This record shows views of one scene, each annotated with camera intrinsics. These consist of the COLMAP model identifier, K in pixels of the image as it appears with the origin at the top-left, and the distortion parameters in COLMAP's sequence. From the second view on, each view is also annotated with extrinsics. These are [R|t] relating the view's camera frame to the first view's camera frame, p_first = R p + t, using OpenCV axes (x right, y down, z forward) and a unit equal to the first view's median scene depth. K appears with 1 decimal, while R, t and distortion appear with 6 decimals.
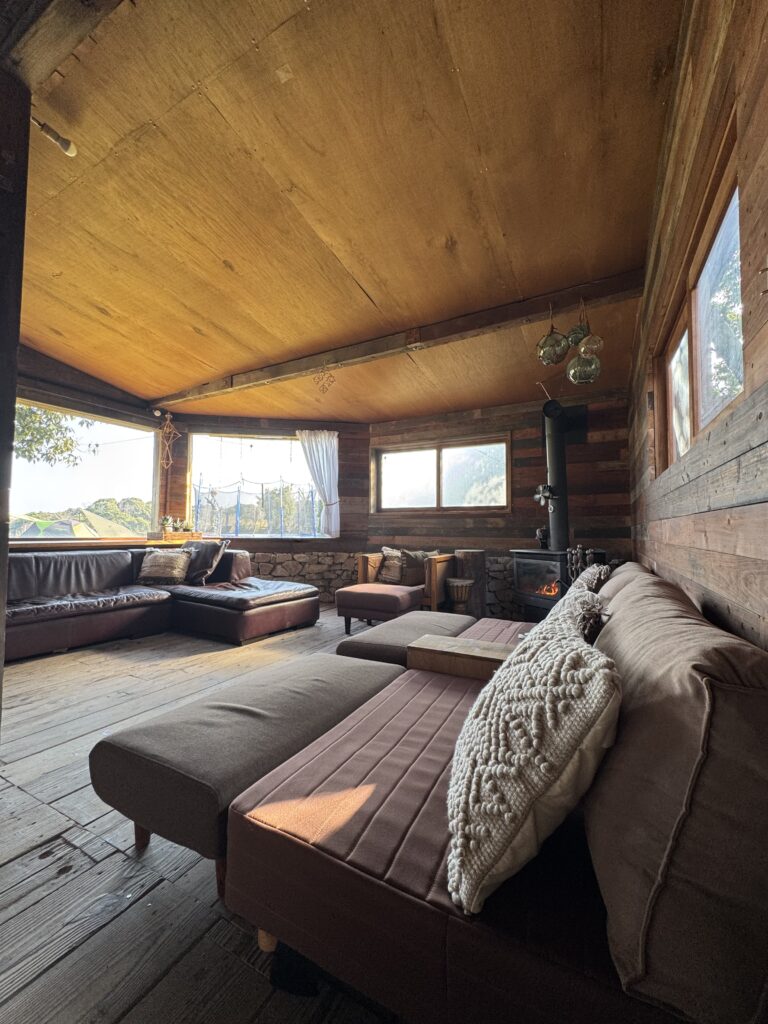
lens RADIAL K [[409.6, 0, 384.1], [0, 409.6, 512.8], [0, 0, 1]] dist [0.002990, 0.000119]
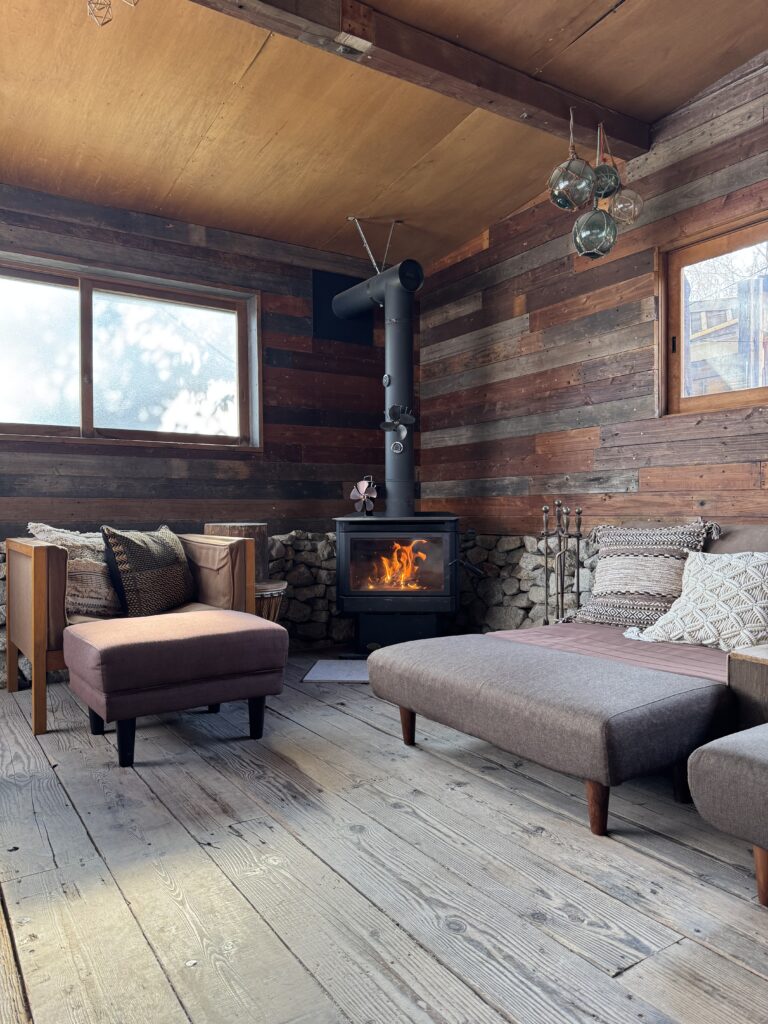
lens RADIAL K [[729.3, 0, 384.0], [0, 729.3, 511.3], [0, 0, 1]] dist [0.006740, -0.001154]
pose [[0.484036, -0.009230, 0.874999, -0.420503], [-0.034672, 0.998957, 0.029717, 0.042870], [-0.874361, -0.044722, 0.483211, 0.416236]]
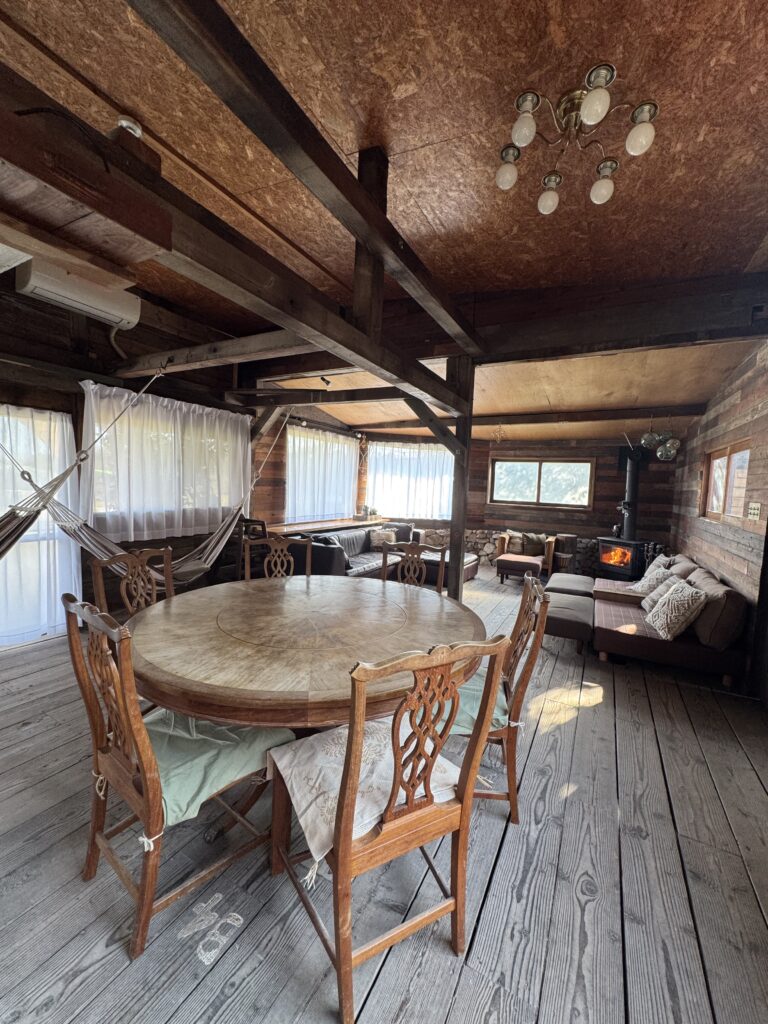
lens RADIAL K [[409.6, 0, 385.4], [0, 409.6, 514.1], [0, 0, 1]] dist [0.002990, 0.000119]
pose [[0.999406, 0.033835, 0.006517, -0.481760], [-0.034374, 0.992116, 0.120518, -0.148311], [-0.002388, -0.120670, 0.992690, -0.541388]]
